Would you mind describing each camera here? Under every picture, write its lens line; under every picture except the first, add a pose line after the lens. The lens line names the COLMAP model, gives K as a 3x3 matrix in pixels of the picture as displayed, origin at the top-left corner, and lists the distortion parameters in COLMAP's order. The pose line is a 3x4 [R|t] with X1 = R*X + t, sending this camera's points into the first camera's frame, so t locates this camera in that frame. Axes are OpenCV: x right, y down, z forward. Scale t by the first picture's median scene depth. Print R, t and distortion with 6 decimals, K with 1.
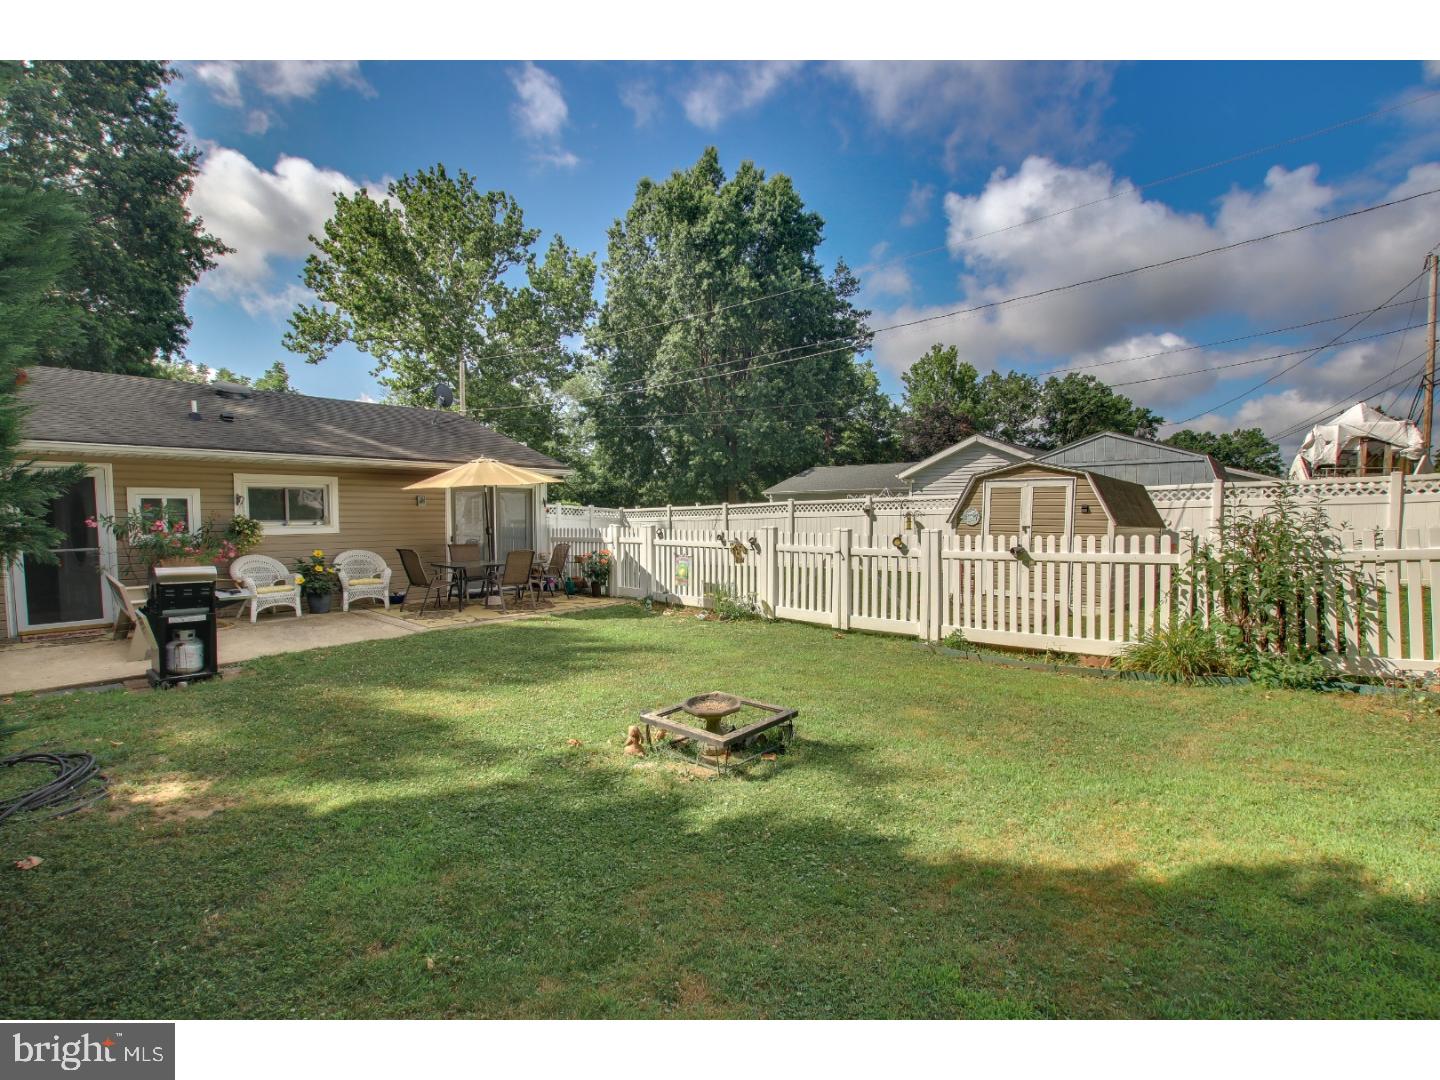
lens RADIAL K [[672.7, 0, 725.4], [0, 672.7, 578.9], [0, 0, 1]] dist [-0.022288, 0.000174]
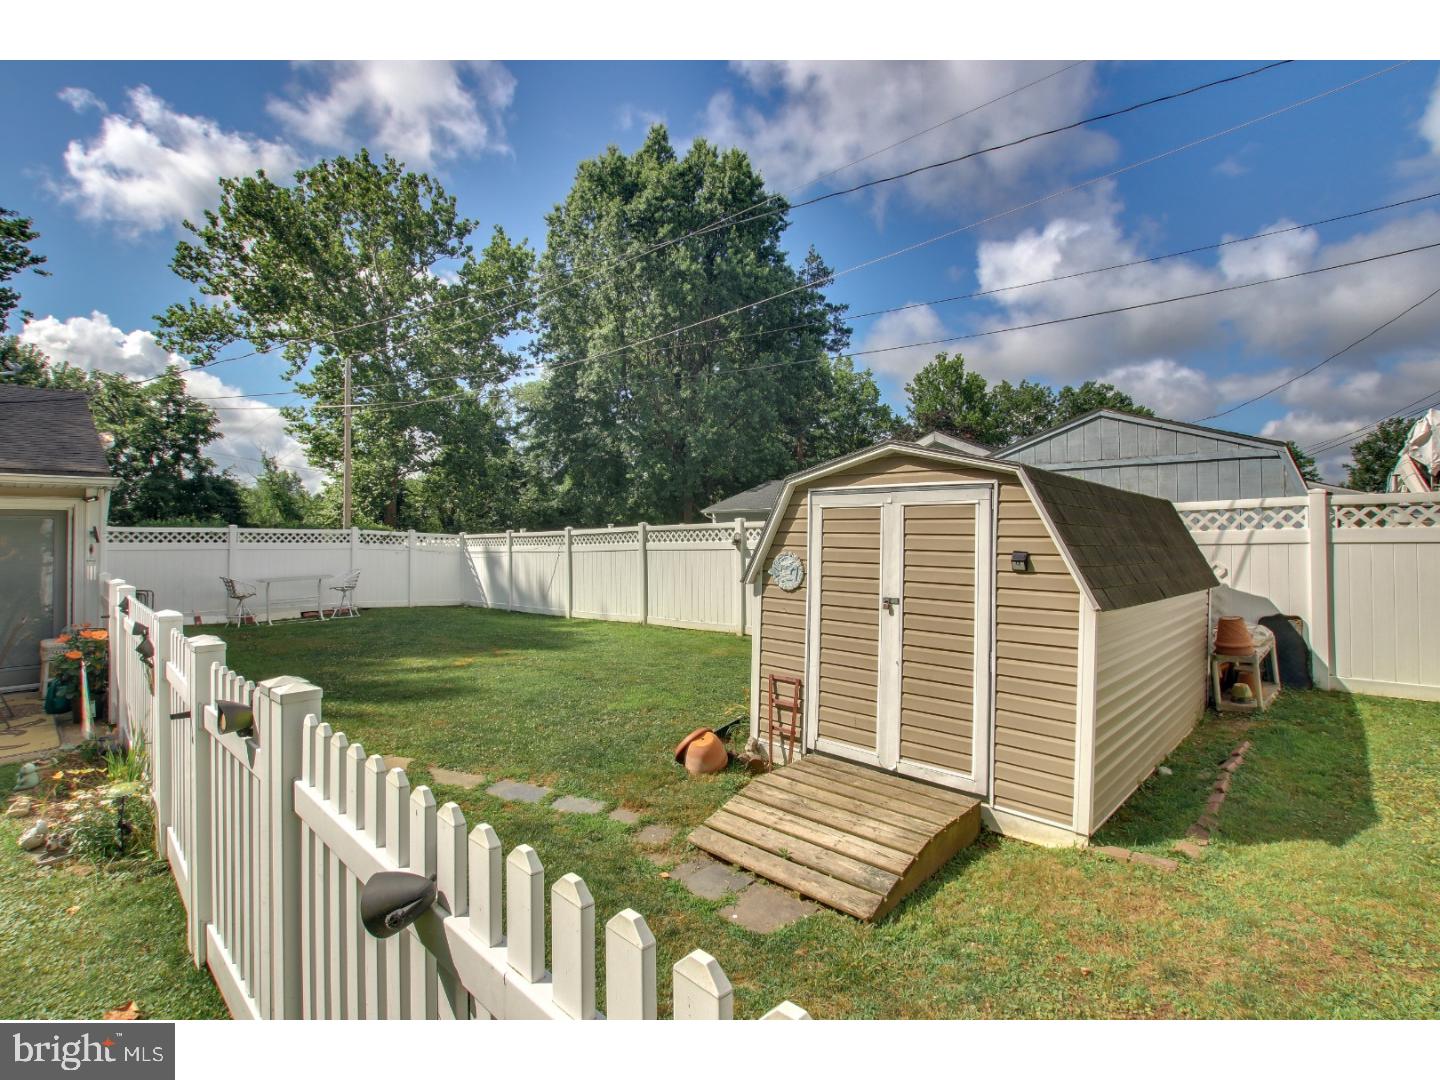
lens RADIAL K [[672.7, 0, 736.2], [0, 672.7, 548.2], [0, 0, 1]] dist [-0.022288, 0.000174]
pose [[0.999777, 0.000128, -0.021140, 0.109797], [-0.001614, 0.997527, -0.070265, -0.024458], [0.021079, 0.070284, 0.997304, 0.174880]]
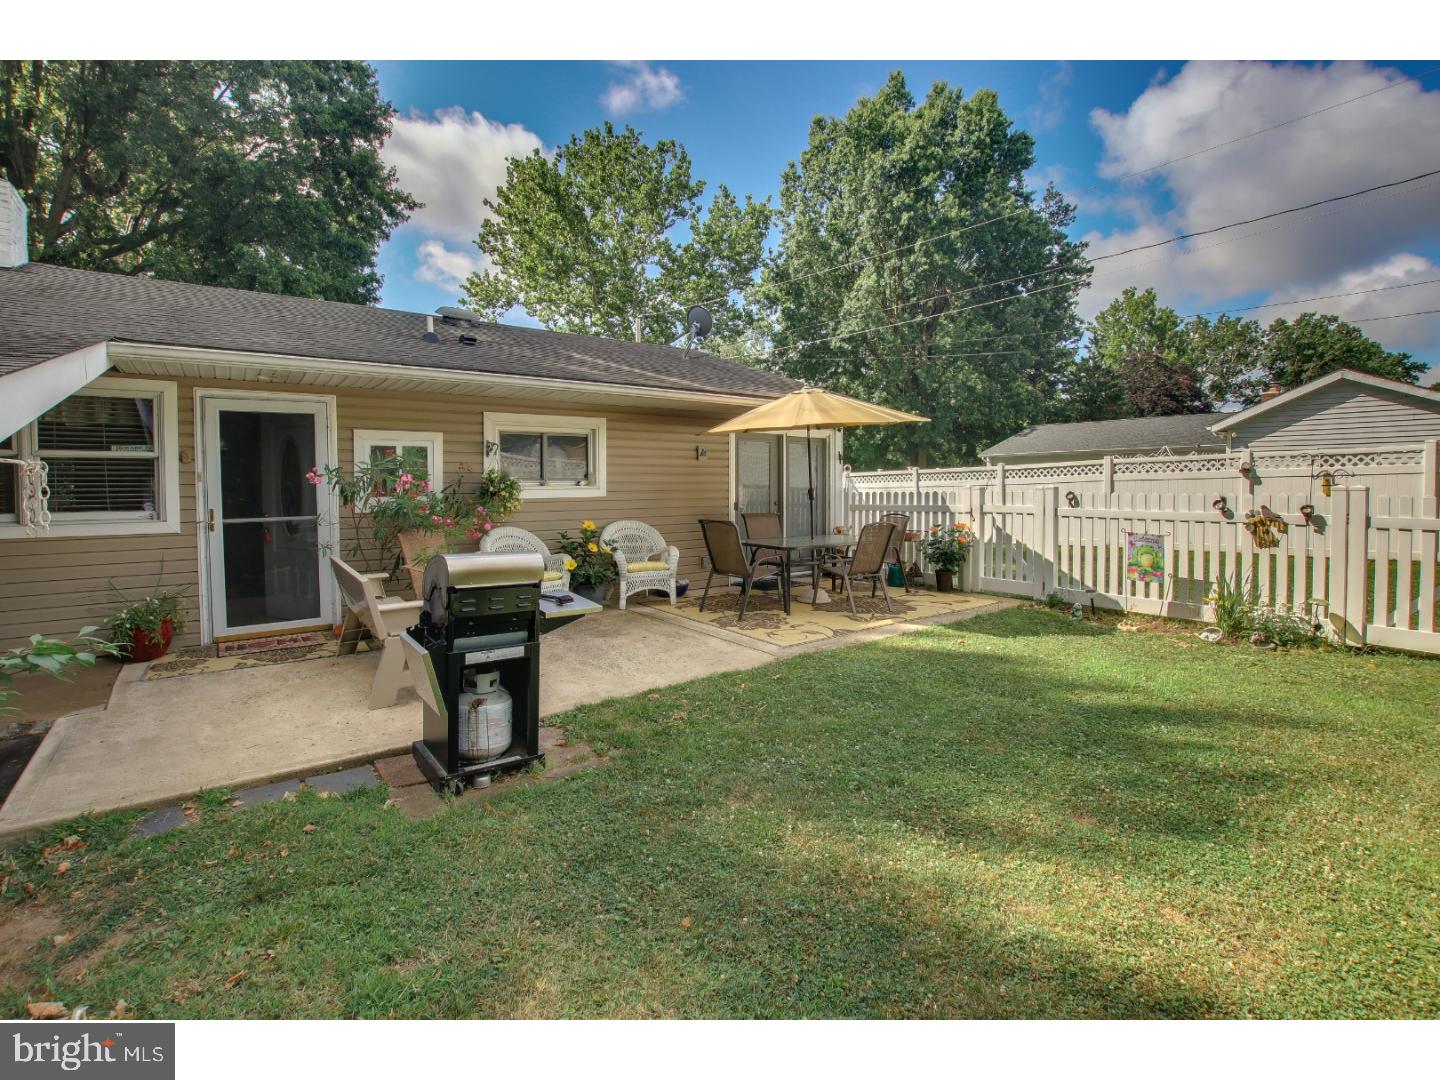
lens RADIAL K [[672.7, 0, 709.8], [0, 672.7, 541.3], [0, 0, 1]] dist [-0.022288, 0.000174]
pose [[0.981663, 0.011470, -0.190281, -0.105103], [-0.013956, 0.999834, -0.011728, -0.004549], [0.190115, 0.014168, 0.981660, 0.099429]]
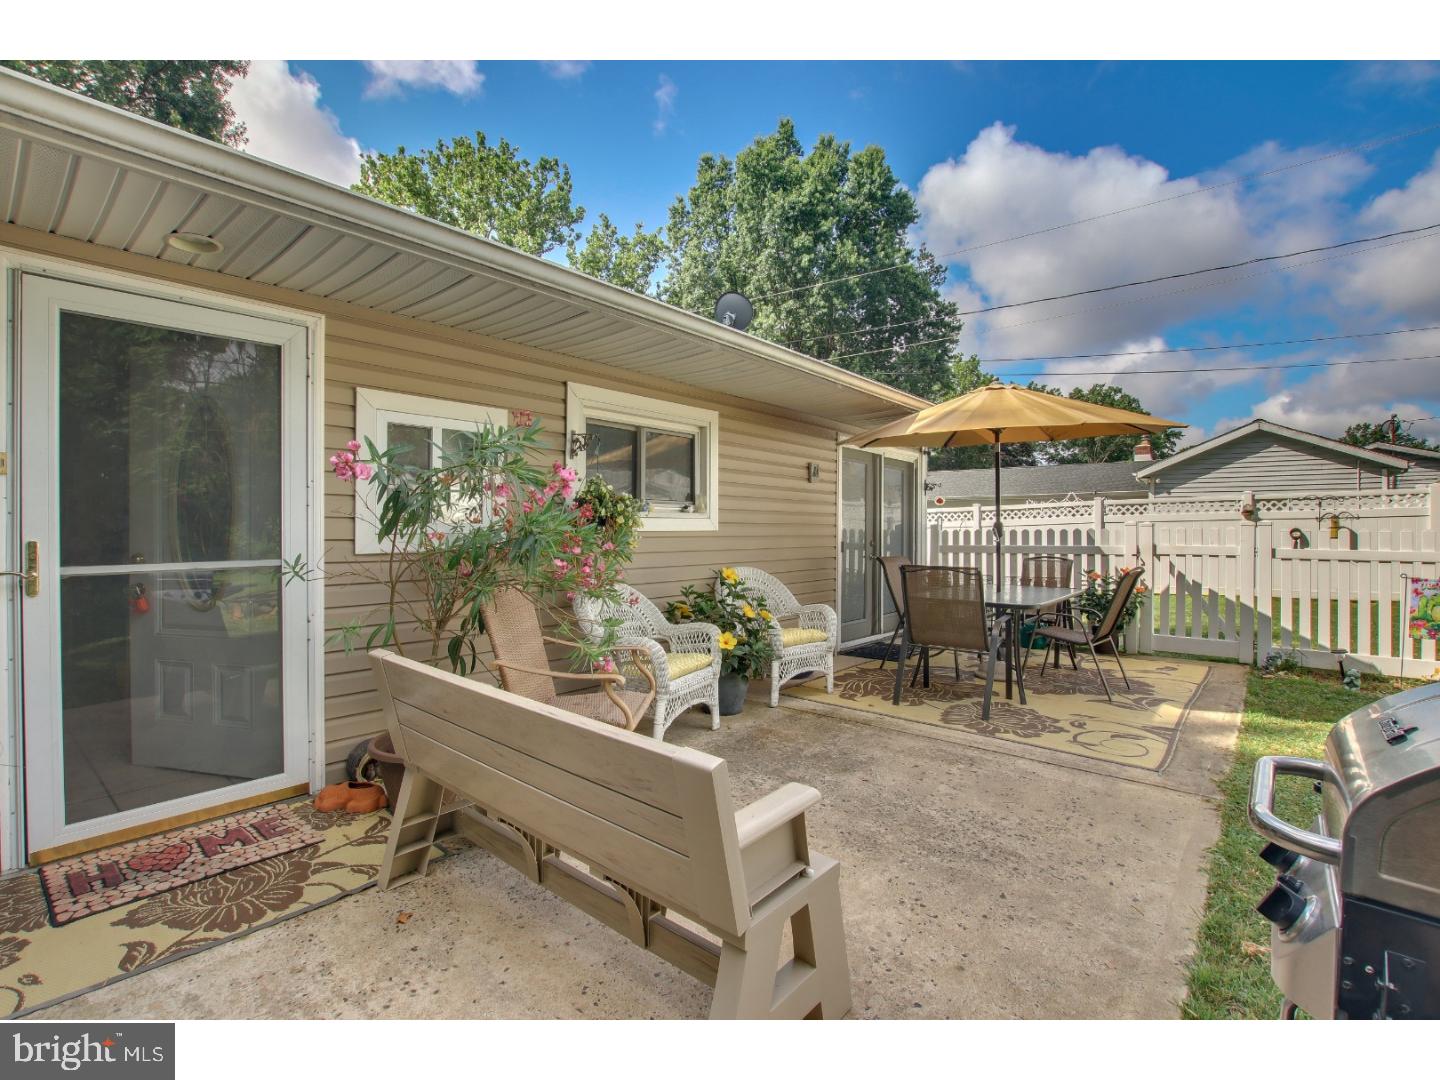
lens RADIAL K [[672.7, 0, 705.0], [0, 672.7, 556.3], [0, 0, 1]] dist [-0.022288, 0.000174]
pose [[0.999366, 0.000611, 0.035590, -0.185946], [0.001522, 0.998205, -0.059866, -0.007062], [-0.035563, 0.059882, 0.997572, 0.163629]]
